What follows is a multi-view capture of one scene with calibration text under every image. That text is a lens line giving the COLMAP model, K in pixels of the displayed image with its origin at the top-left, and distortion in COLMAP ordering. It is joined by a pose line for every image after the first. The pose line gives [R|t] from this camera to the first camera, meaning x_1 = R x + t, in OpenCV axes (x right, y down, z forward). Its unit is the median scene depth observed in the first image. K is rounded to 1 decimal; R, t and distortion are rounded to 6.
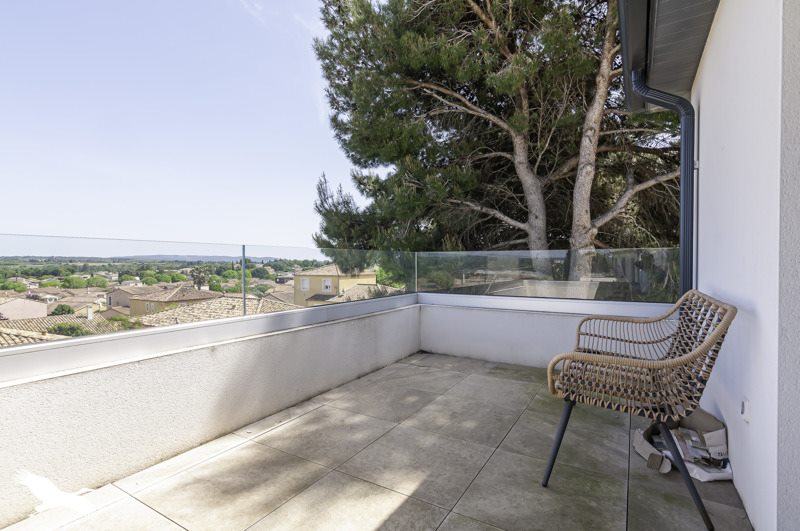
lens RADIAL K [[392.9, 0, 400.0], [0, 392.9, 265.5], [0, 0, 1]] dist [-0.000237, -0.000049]
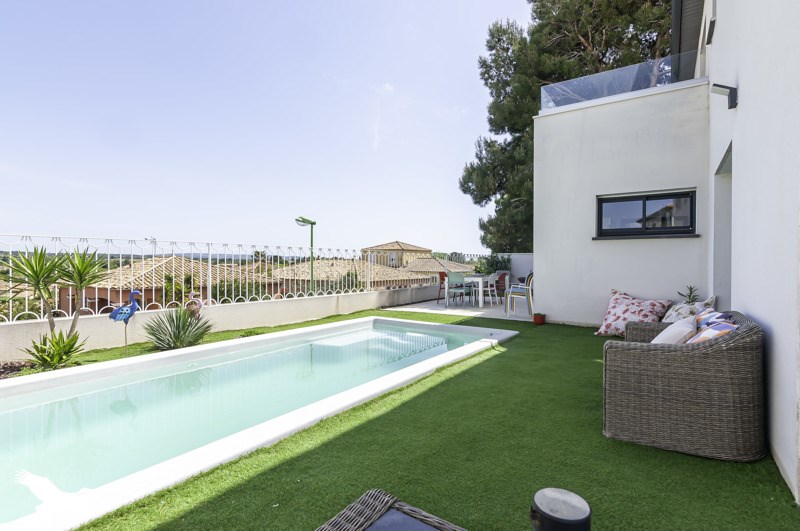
lens RADIAL K [[392.9, 0, 400.0], [0, 392.9, 265.5], [0, 0, 1]] dist [-0.000237, -0.000049]
pose [[0.998325, 0.003838, -0.057728, -0.468256], [-0.003741, 0.999991, 0.001787, 0.345836], [0.057734, -0.001568, 0.998331, -0.760362]]
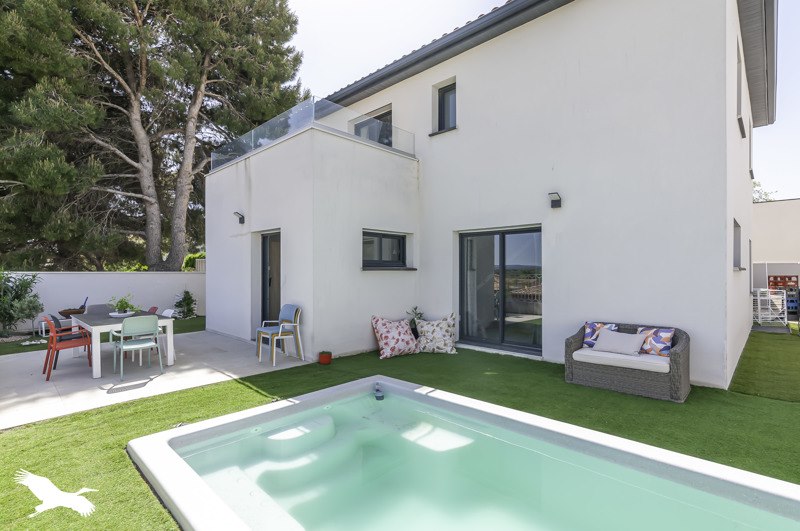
lens RADIAL K [[392.9, 0, 400.0], [0, 392.9, 265.5], [0, 0, 1]] dist [-0.000237, -0.000049]
pose [[0.231182, 0.009031, 0.972869, -0.877542], [0.007558, 0.999910, -0.011078, 0.297923], [-0.972881, 0.009914, 0.231092, -0.264935]]
